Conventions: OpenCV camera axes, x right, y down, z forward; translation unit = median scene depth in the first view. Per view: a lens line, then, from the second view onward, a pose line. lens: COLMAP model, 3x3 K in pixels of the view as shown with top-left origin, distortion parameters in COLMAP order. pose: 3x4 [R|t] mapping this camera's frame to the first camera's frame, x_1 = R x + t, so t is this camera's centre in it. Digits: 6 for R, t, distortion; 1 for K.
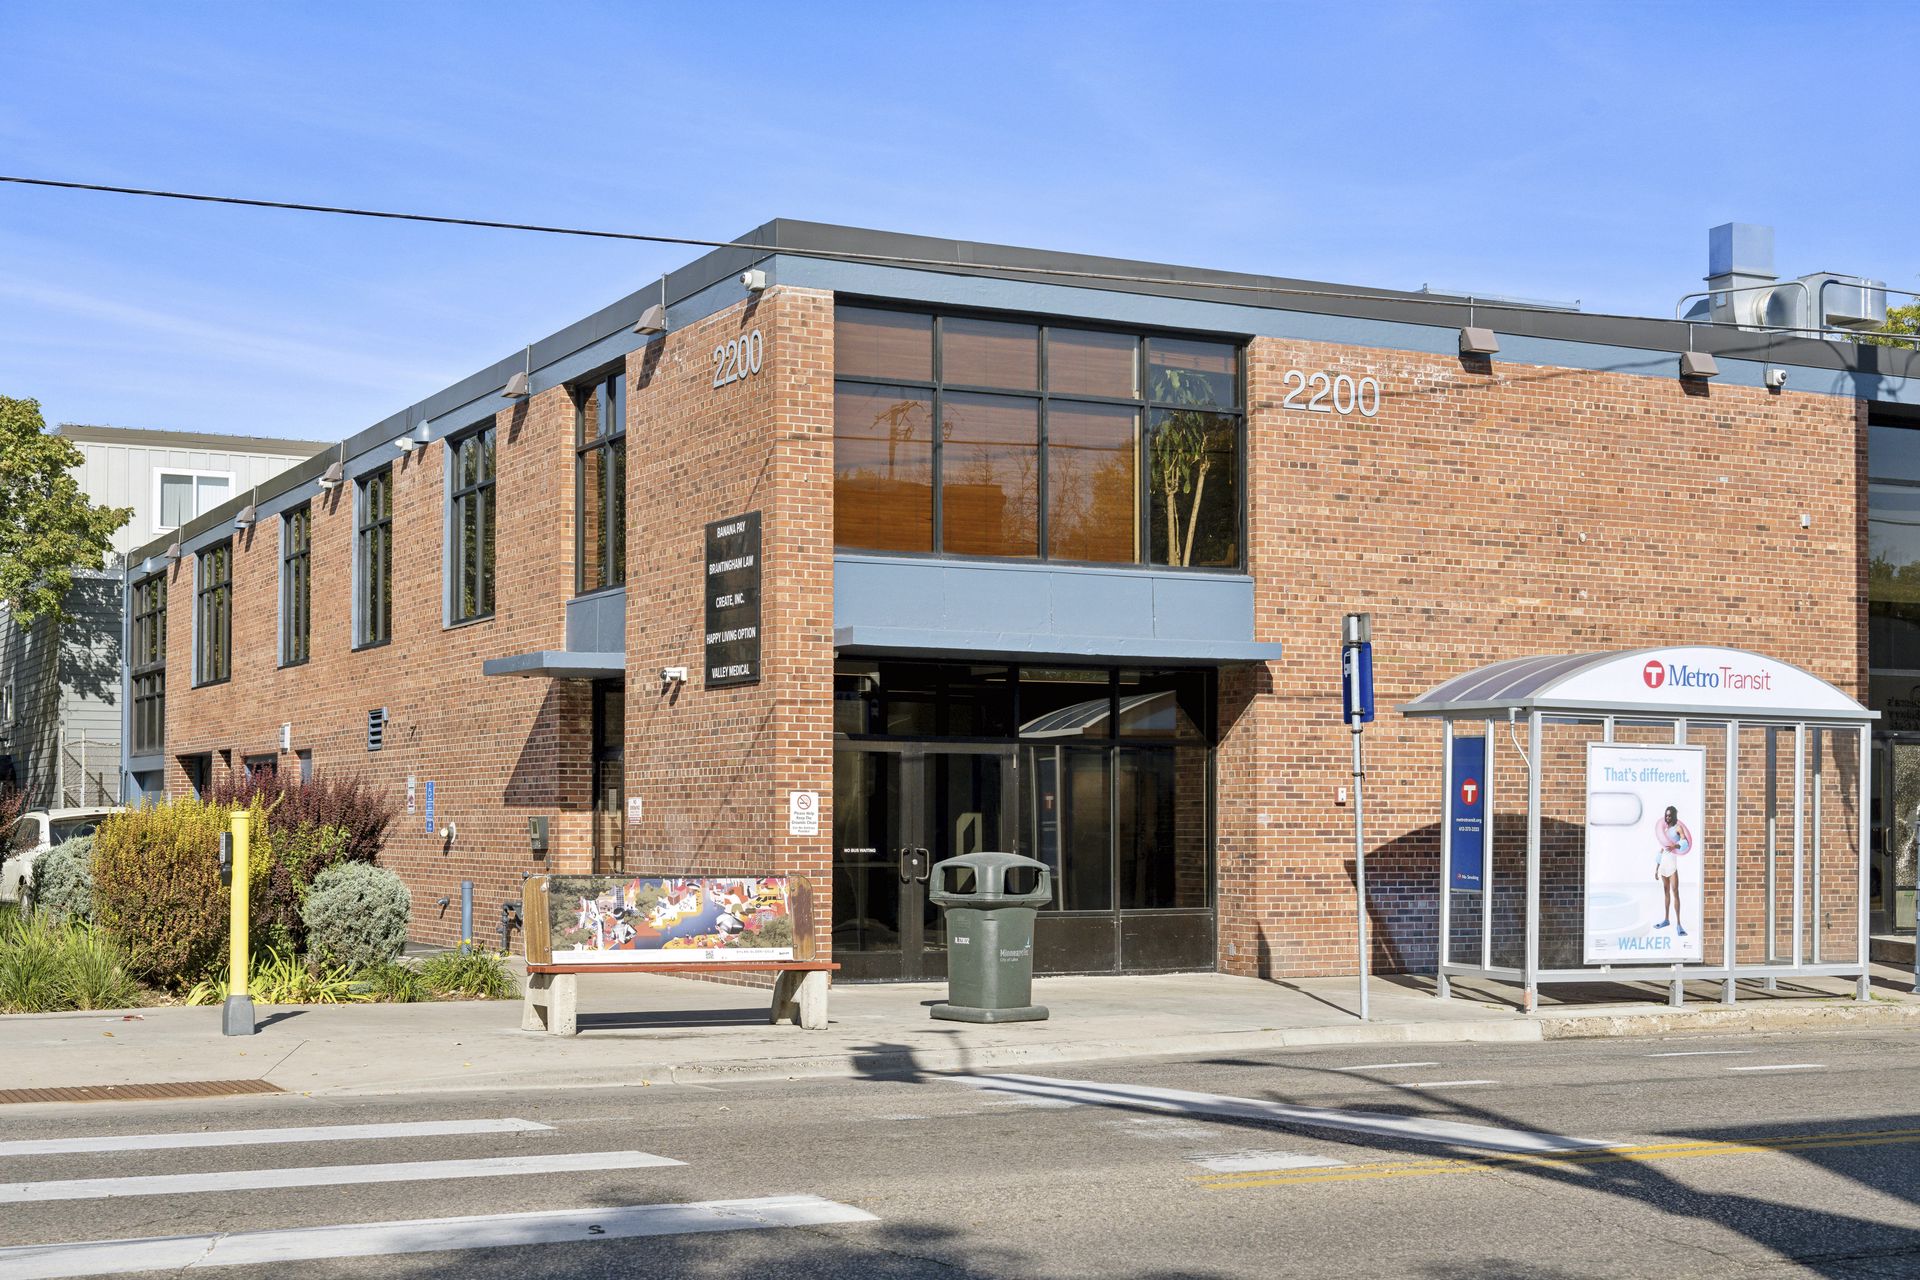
lens RADIAL K [[2688.7, 0, 959.0], [0, 2688.7, 705.5], [0, 0, 1]] dist [-0.001582, 0.096626]
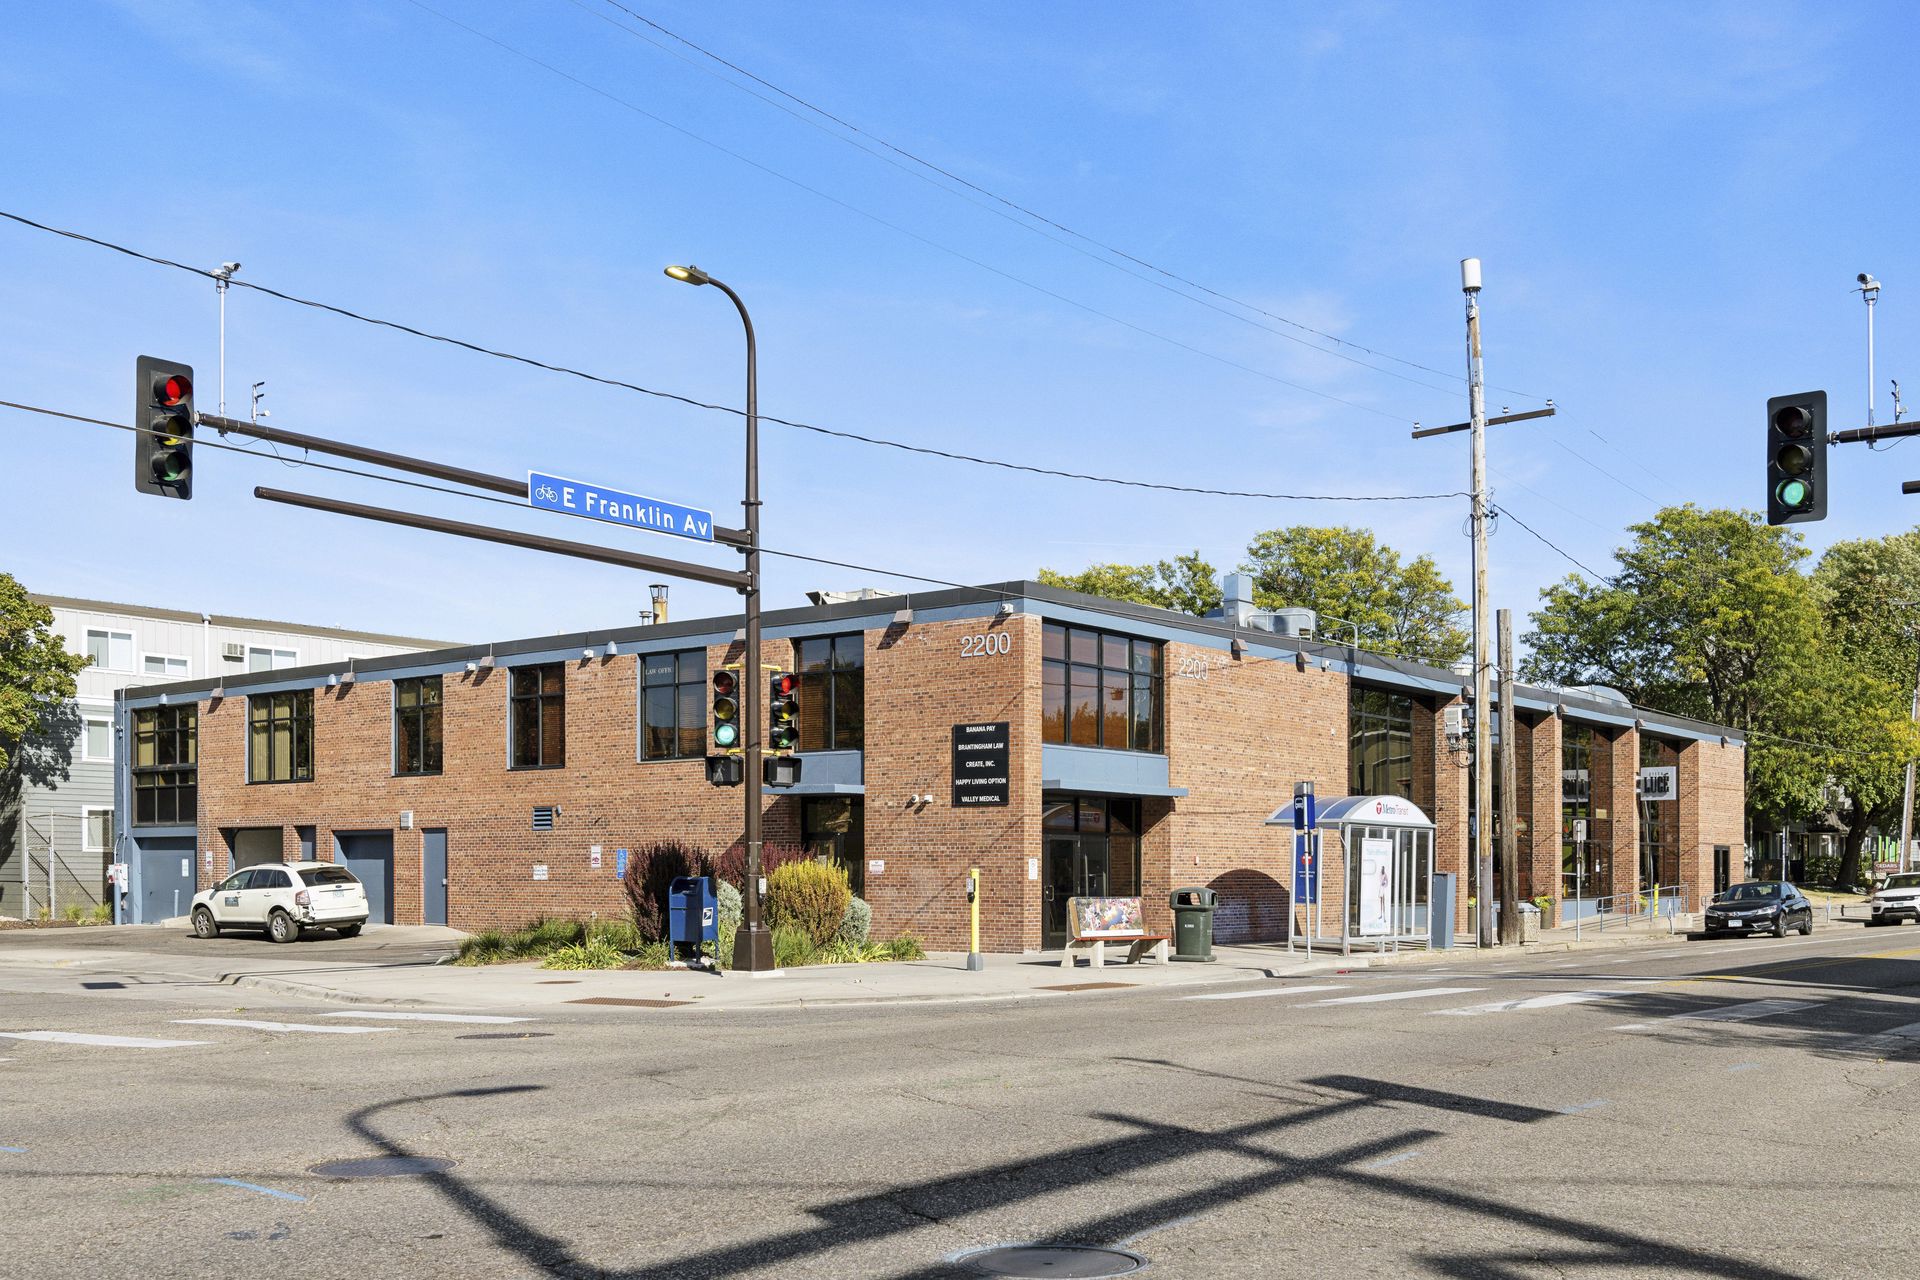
lens RADIAL K [[1929.3, 0, 965.5], [0, 1929.3, 859.3], [0, 0, 1]] dist [-0.019074, -0.005143]
pose [[0.907473, 0.002995, 0.420099, -0.682641], [-0.018532, 0.999287, 0.032907, -0.014414], [-0.419701, -0.037647, 0.906881, -0.307710]]
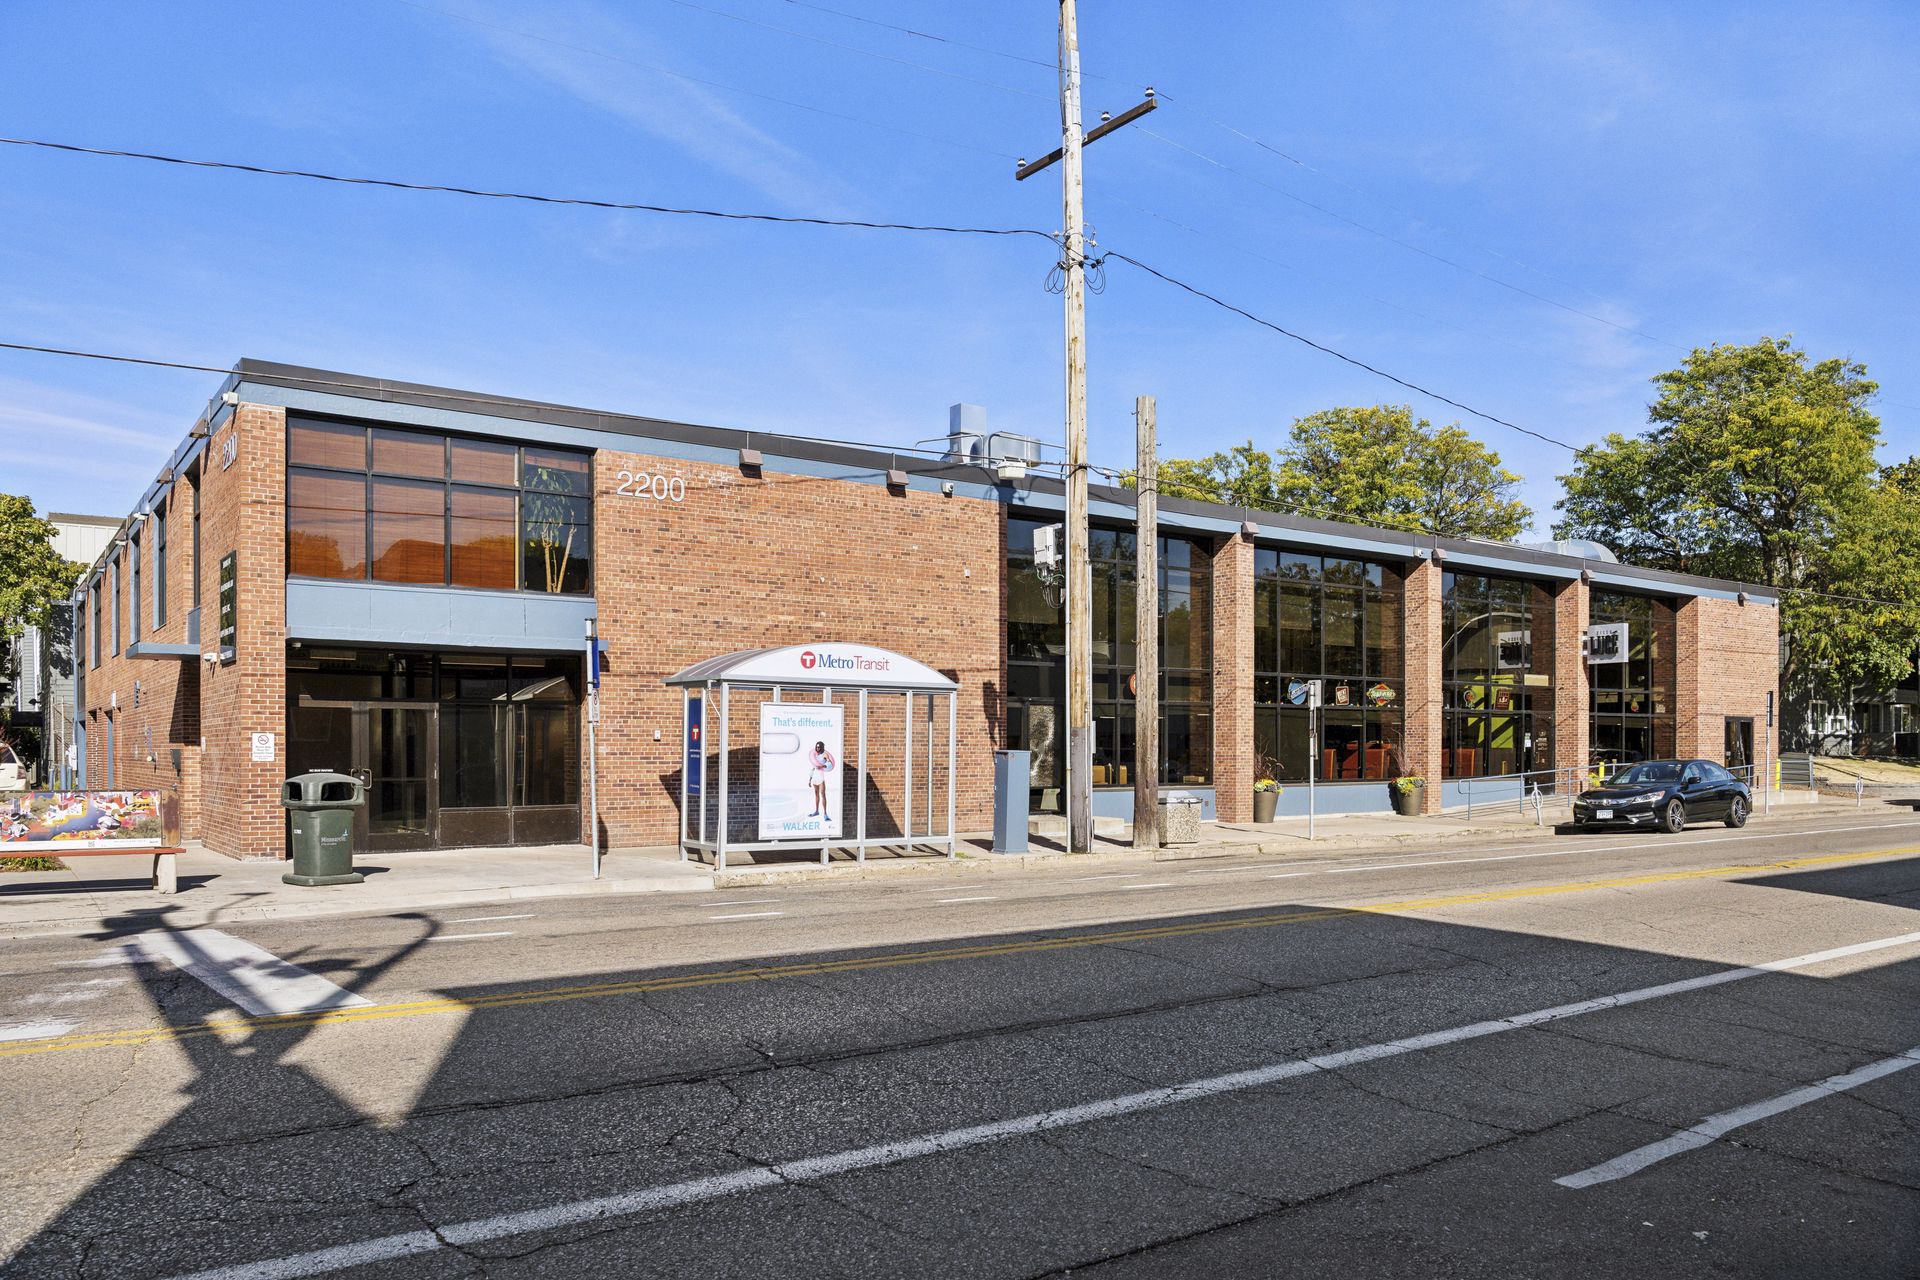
lens RADIAL K [[1407.7, 0, 954.2], [0, 1407.7, 741.1], [0, 0, 1]] dist [-0.025953, -0.000986]
pose [[0.988598, -0.001626, 0.150569, 0.199525], [-0.004042, 0.999295, 0.037329, 0.004750], [-0.150524, -0.037512, 0.987894, 0.138207]]
